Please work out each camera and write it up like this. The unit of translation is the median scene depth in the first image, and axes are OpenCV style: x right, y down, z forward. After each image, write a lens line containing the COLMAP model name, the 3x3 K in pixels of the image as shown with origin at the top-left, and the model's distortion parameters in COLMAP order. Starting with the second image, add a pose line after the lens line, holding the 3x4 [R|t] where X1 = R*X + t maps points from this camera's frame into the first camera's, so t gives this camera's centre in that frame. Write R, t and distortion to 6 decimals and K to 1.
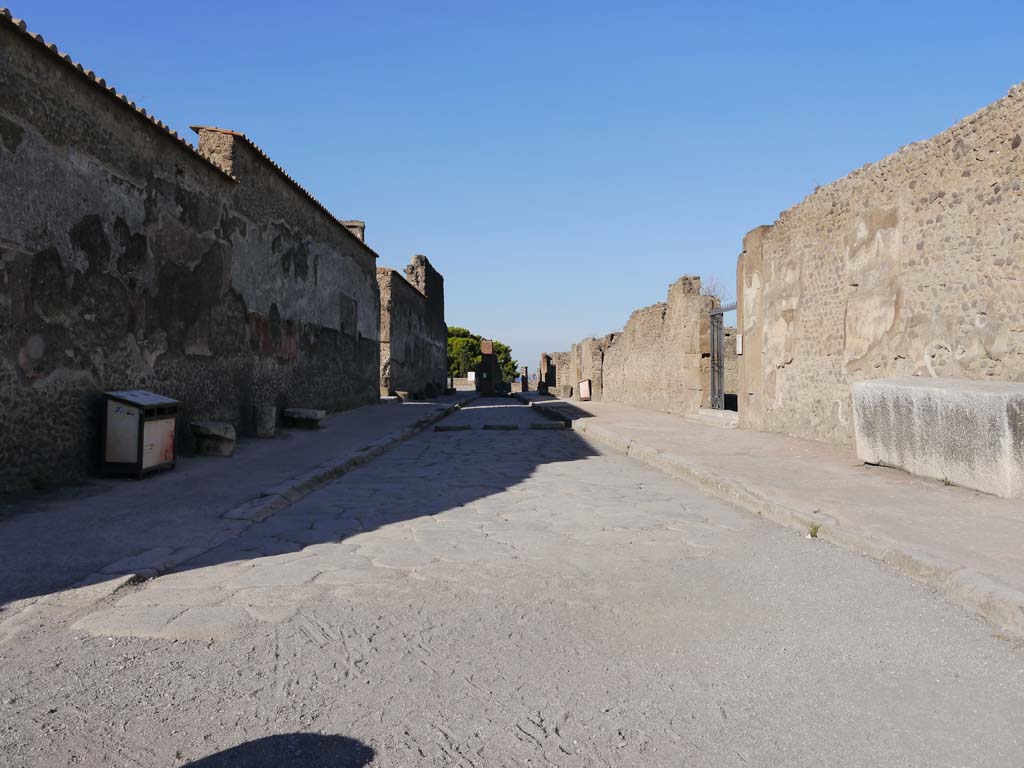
lens RADIAL K [[816.4, 0, 512.0], [0, 816.4, 384.0], [0, 0, 1]] dist [-0.033971, 0.004932]
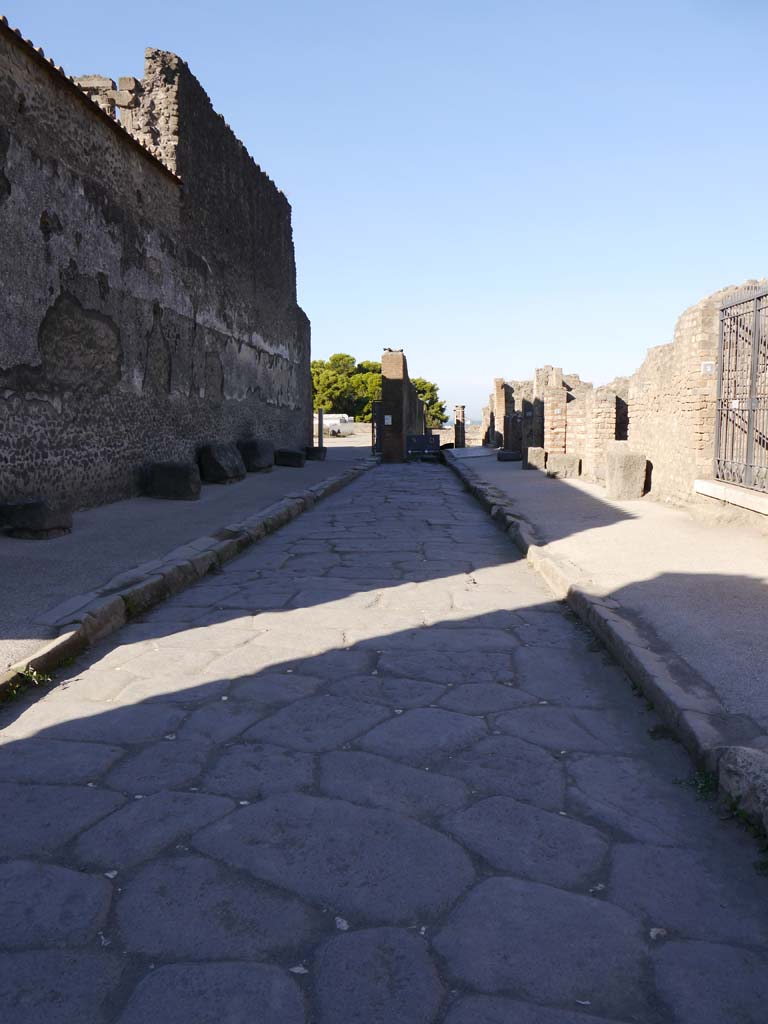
lens RADIAL K [[816.4, 0, 376.9], [0, 816.4, 513.1], [0, 0, 1]] dist [-0.033971, 0.004932]
pose [[0.997198, 0.008697, -0.074303, -0.001921], [-0.000936, 0.994592, 0.103855, -0.007164], [0.074804, -0.103495, 0.991813, 0.592015]]
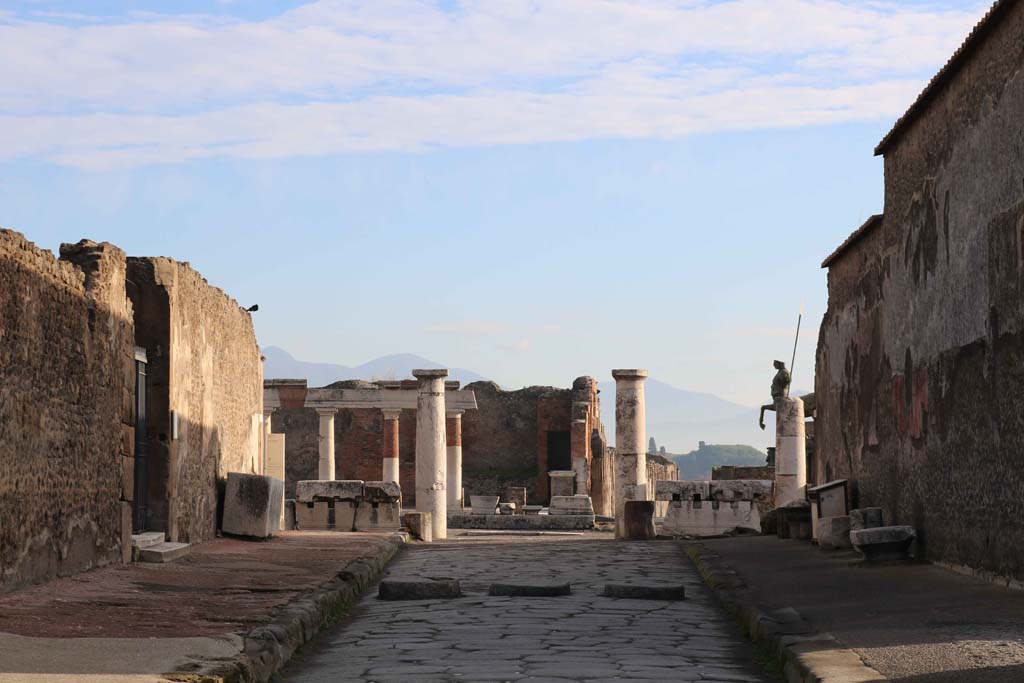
lens RADIAL K [[2374.5, 0, 512.0], [0, 2374.5, 341.5], [0, 0, 1]] dist [0.051303, 0.256102]
pose [[-0.999100, 0.009236, 0.041408, -0.022897], [0.007431, 0.999024, -0.043534, -0.009315], [-0.041769, -0.043187, -0.998193, 0.896662]]
